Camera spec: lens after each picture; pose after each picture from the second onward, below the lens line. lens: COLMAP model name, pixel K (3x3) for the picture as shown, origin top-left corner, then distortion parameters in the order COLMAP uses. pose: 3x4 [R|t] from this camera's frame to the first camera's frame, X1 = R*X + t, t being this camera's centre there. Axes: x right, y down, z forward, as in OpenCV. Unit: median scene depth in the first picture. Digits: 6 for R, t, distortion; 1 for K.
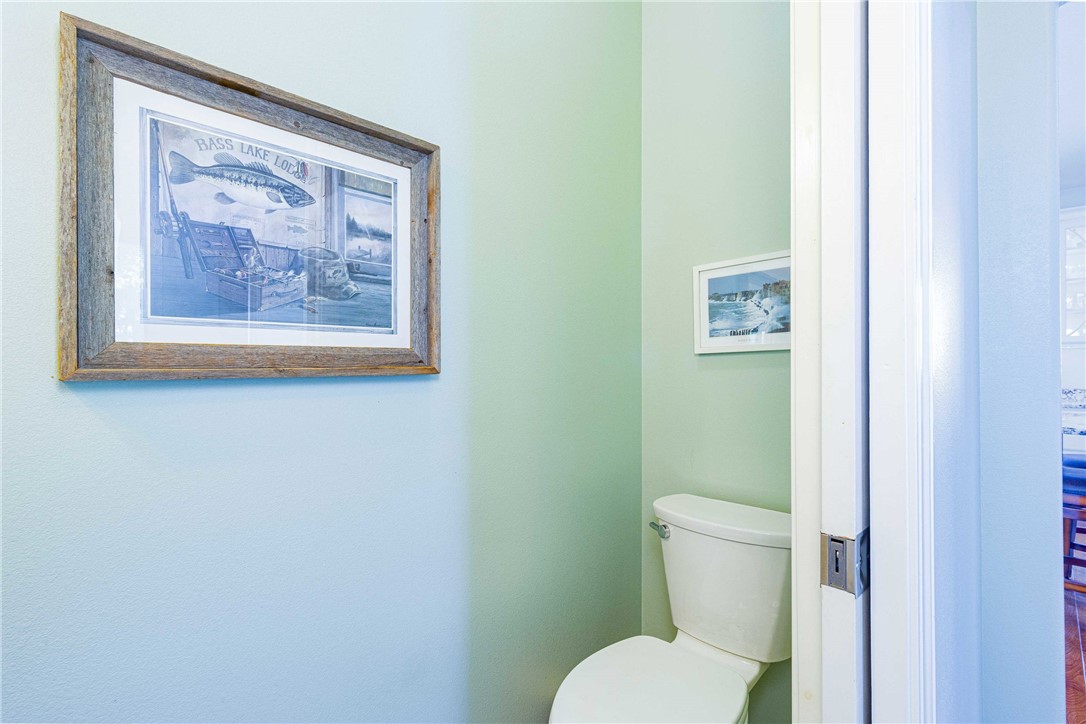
lens RADIAL K [[514.9, 0, 539.3], [0, 514.9, 367.0], [0, 0, 1]] dist [0.010797, -0.000021]
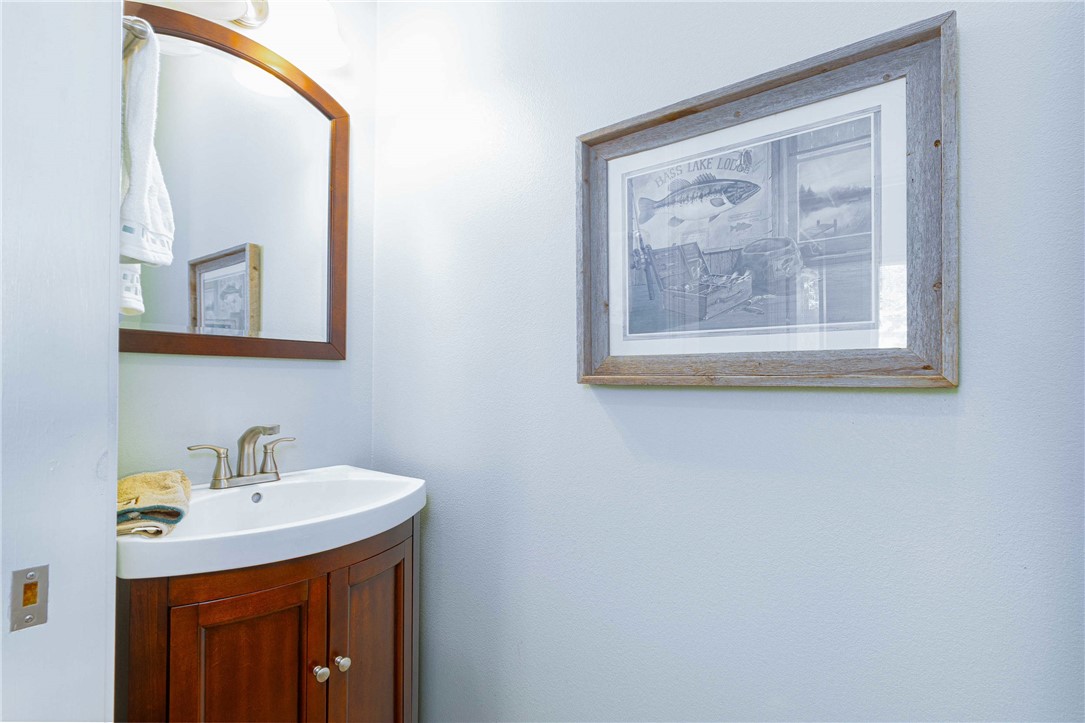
lens RADIAL K [[514.5, 0, 538.8], [0, 514.5, 366.5], [0, 0, 1]] dist [0.010797, -0.000021]
pose [[0.142753, -0.006325, -0.989738, 0.400221], [0.002173, 0.999979, -0.006077, -0.010839], [0.989756, -0.001283, 0.142764, 0.516934]]
